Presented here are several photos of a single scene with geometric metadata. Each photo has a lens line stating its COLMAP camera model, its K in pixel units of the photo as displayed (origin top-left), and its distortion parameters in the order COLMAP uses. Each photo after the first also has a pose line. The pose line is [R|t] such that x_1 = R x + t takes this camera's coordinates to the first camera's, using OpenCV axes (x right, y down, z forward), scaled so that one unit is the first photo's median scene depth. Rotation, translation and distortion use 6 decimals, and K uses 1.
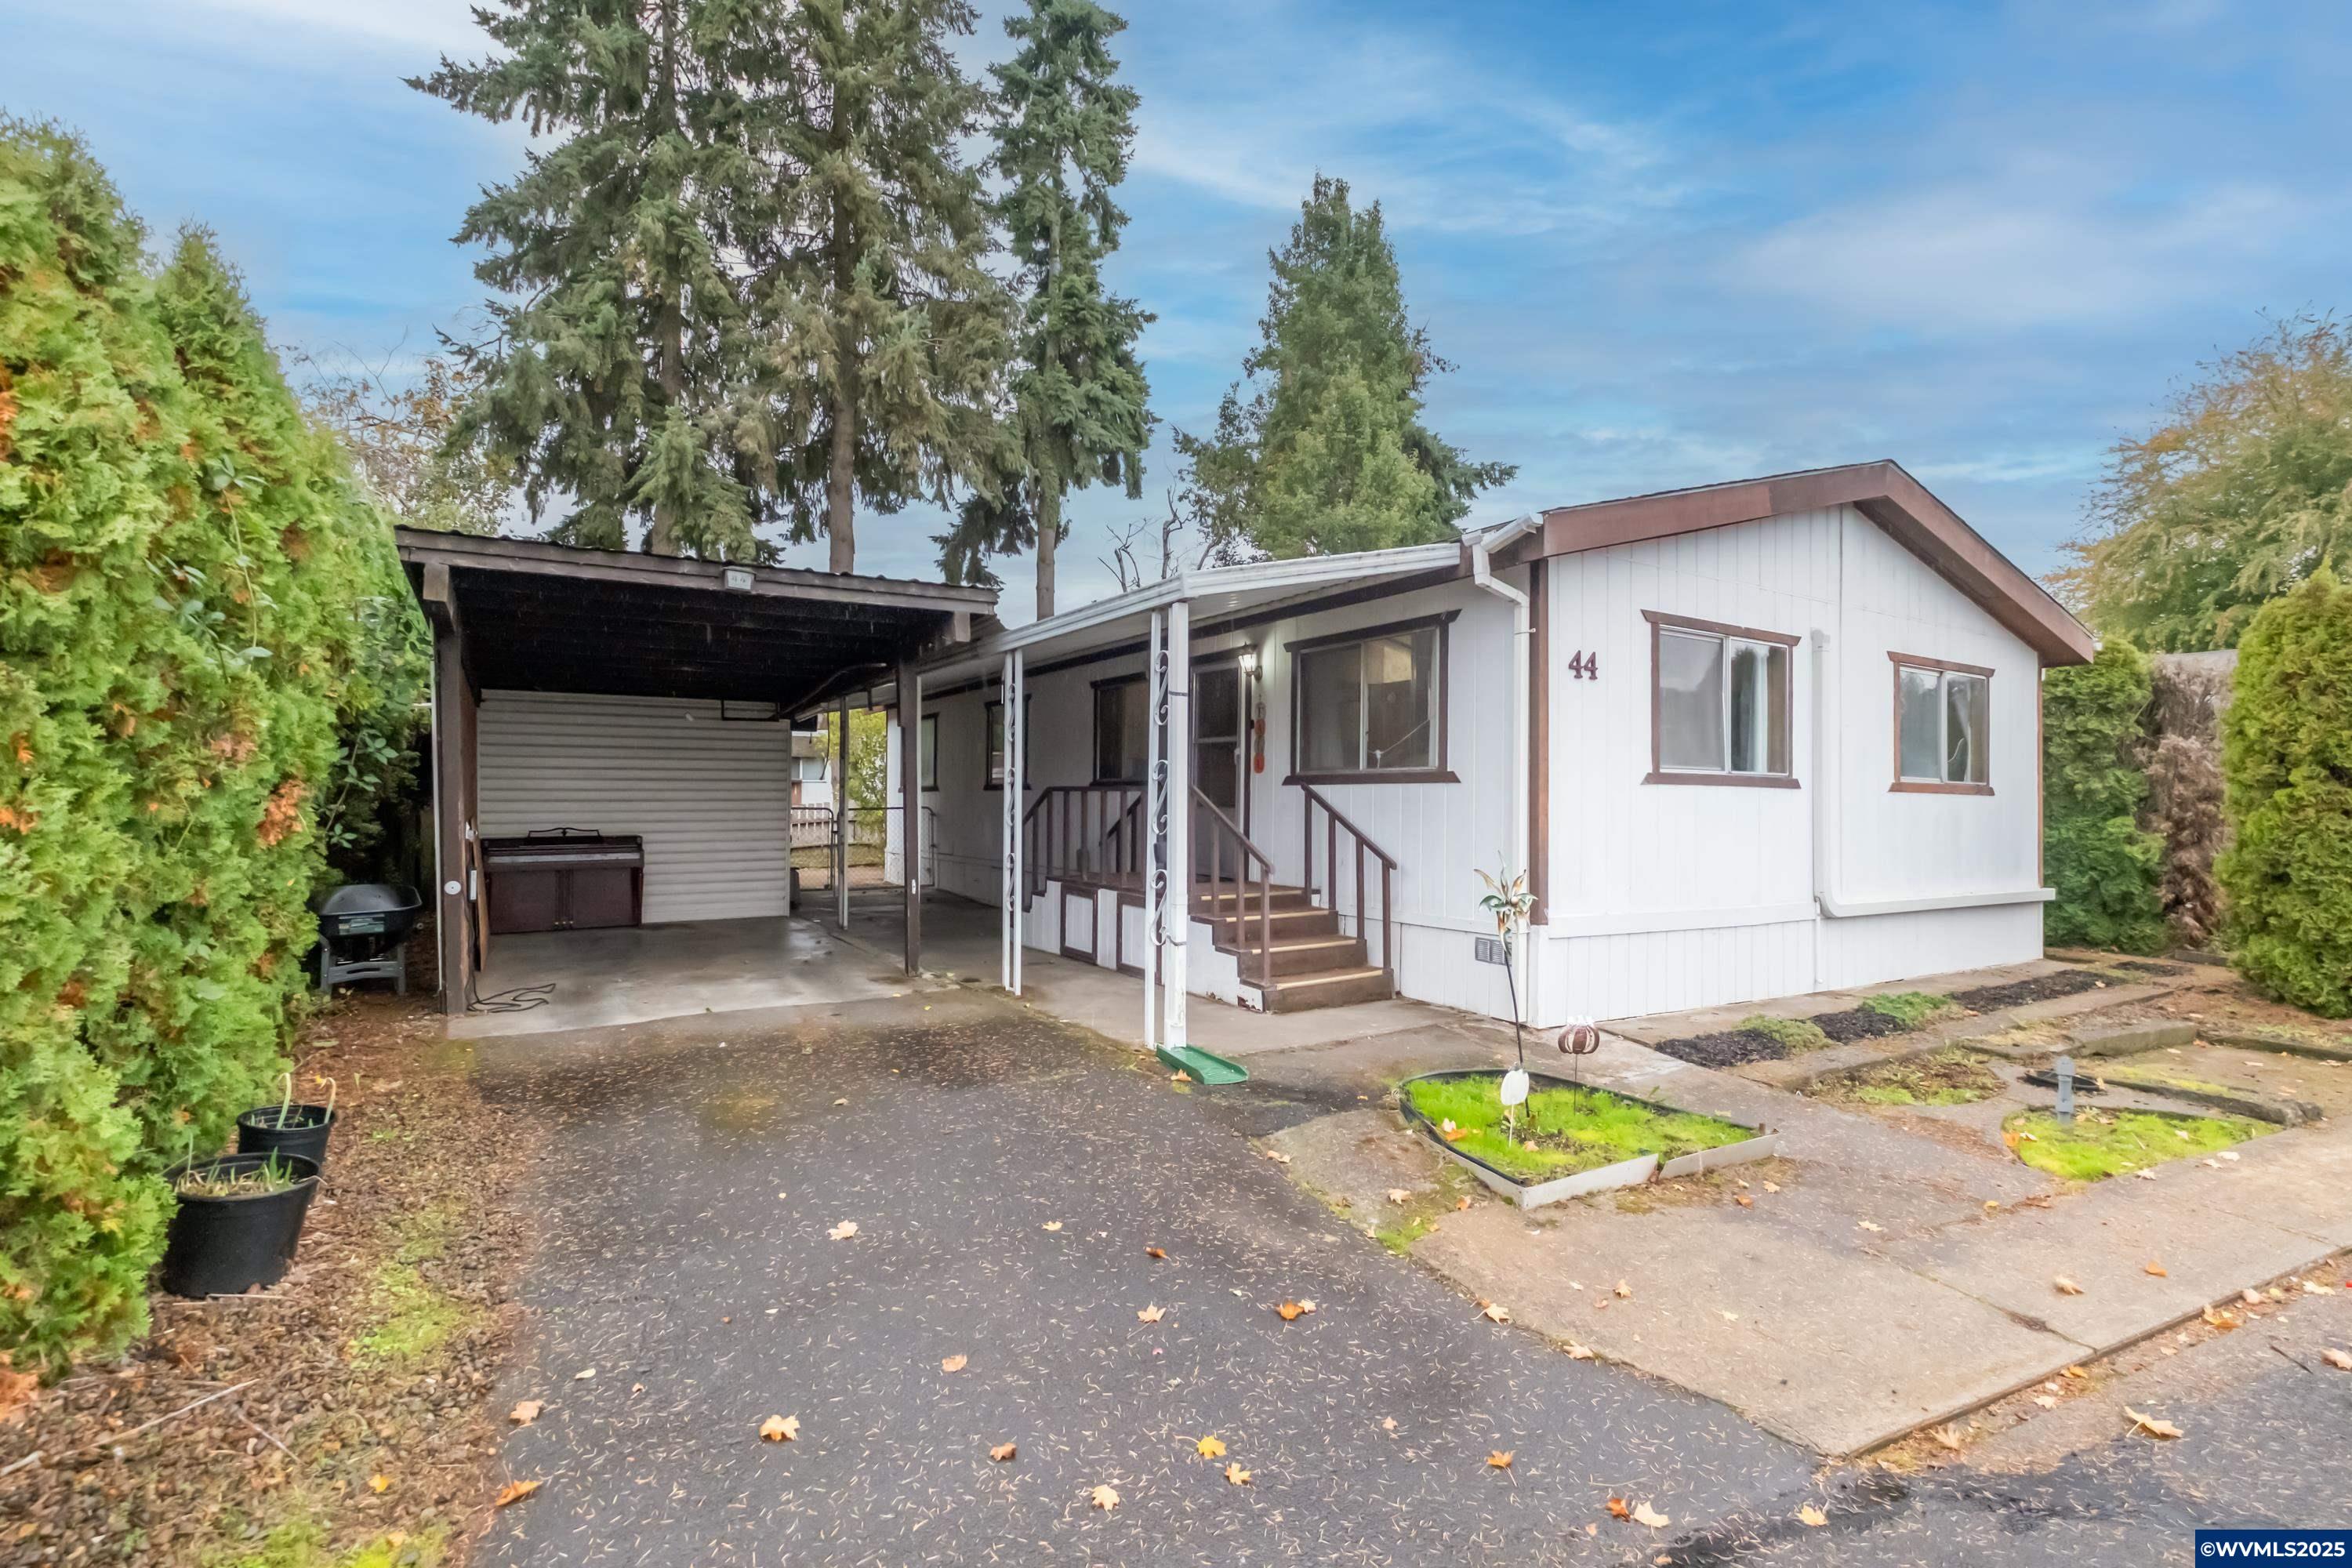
lens RADIAL K [[1089.6, 0, 1184.1], [0, 1089.6, 778.5], [0, 0, 1]] dist [0.002685, -0.003970]
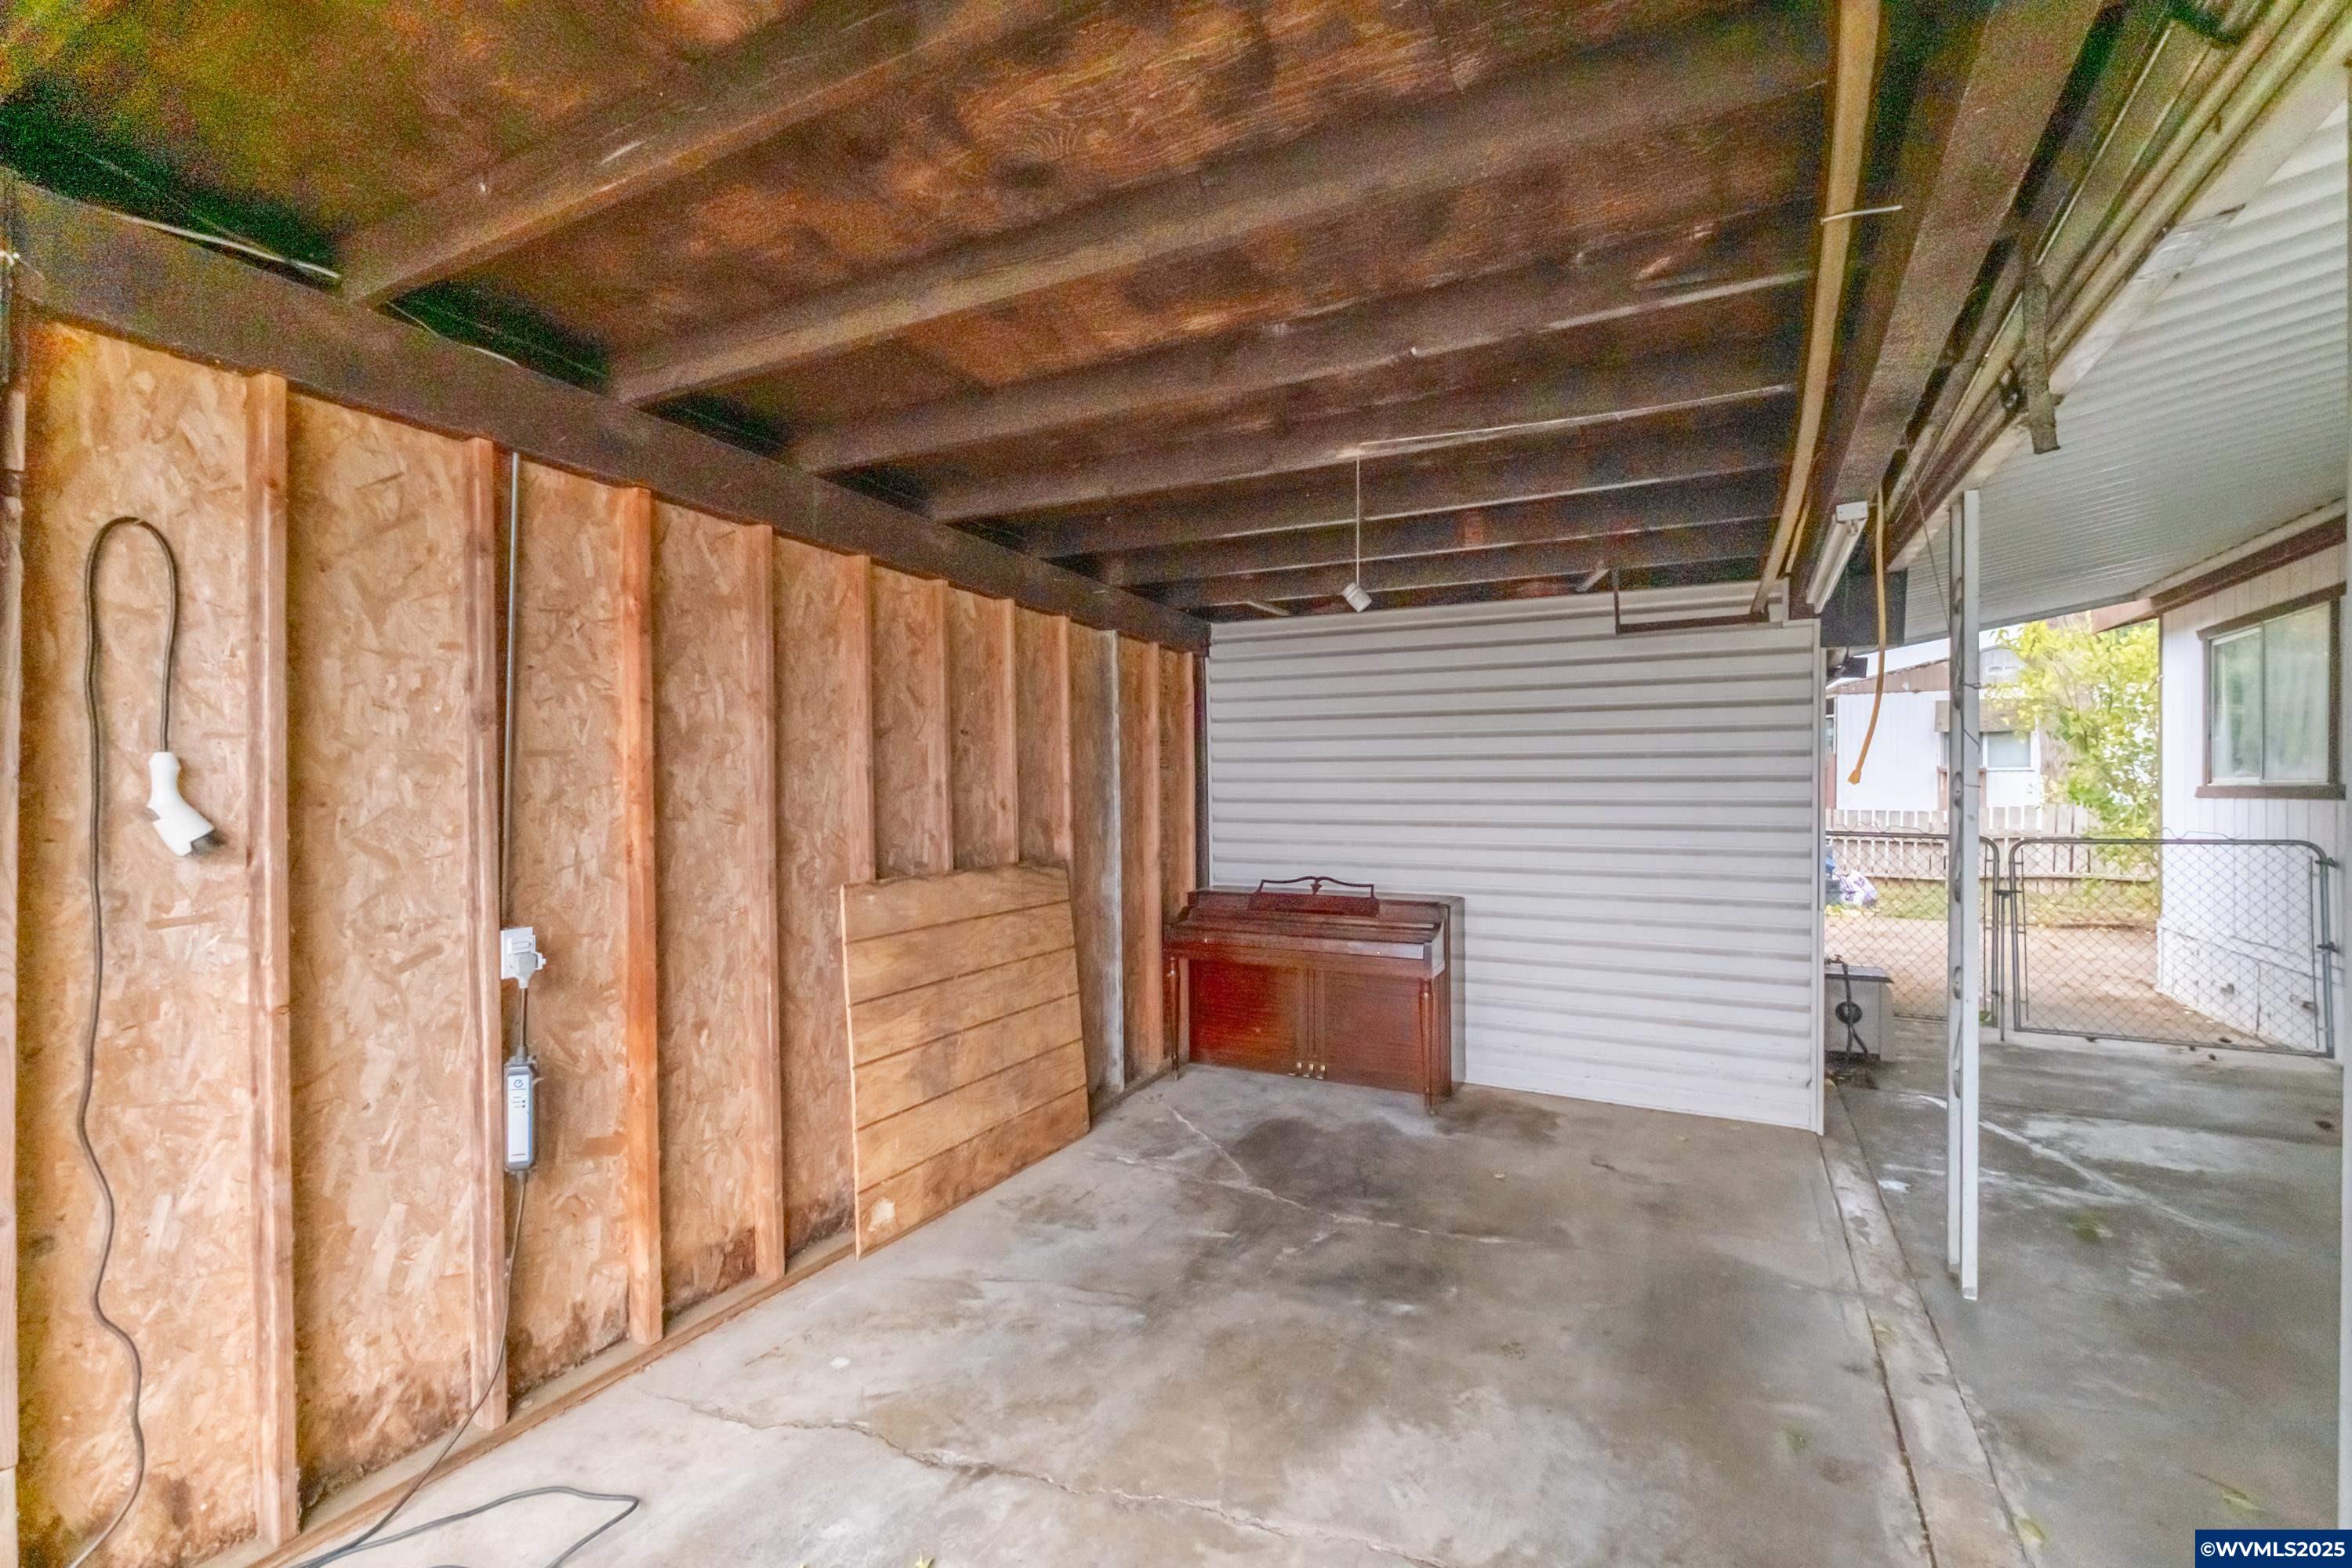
lens RADIAL K [[1016.1, 0, 1214.0], [0, 1016.1, 782.3], [0, 0, 1]] dist [-0.001728, -0.000202]
pose [[0.521721, -0.002734, -0.853112, -0.216395], [0.014839, 0.999873, 0.005871, -0.002726], [0.852987, -0.015722, 0.521695, 0.810006]]
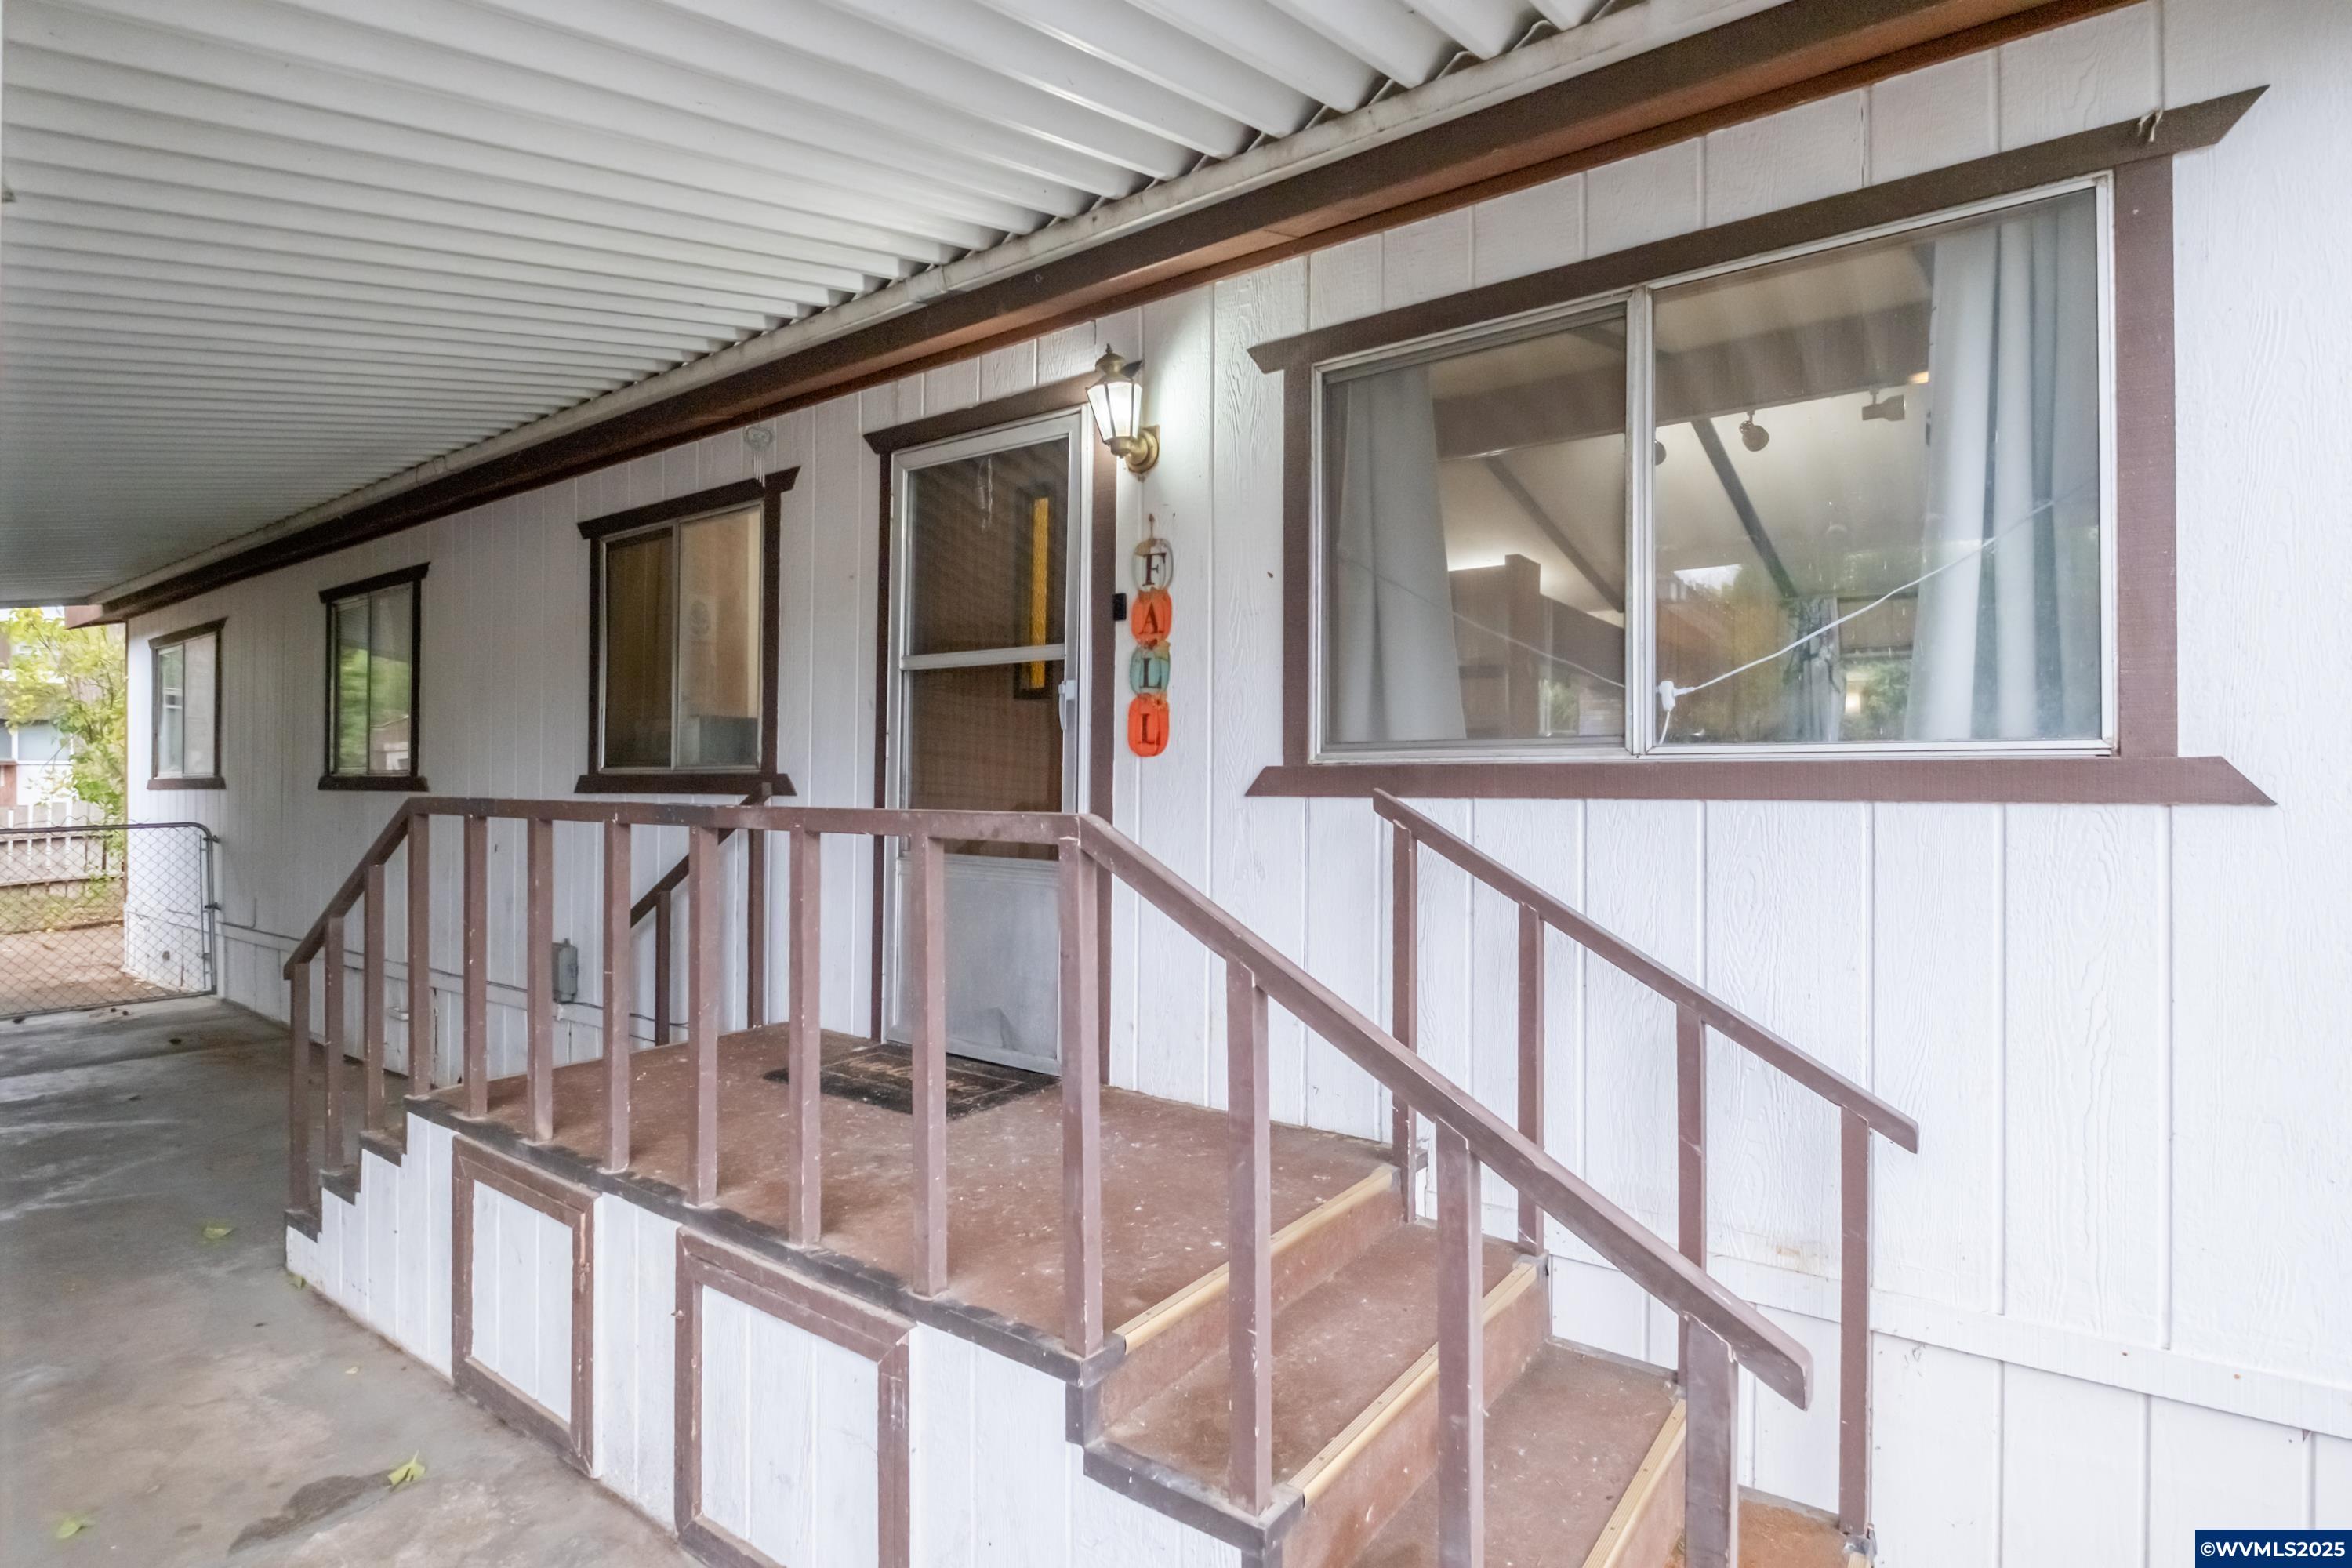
lens RADIAL K [[1168.1, 0, 1187.9], [0, 1168.1, 782.7], [0, 0, 1]] dist [-0.007084, -0.001153]
pose [[0.928988, -0.000656, 0.370109, -0.045784], [-0.005922, 0.999844, 0.016637, -0.002804], [-0.370063, -0.017647, 0.928839, 0.628993]]
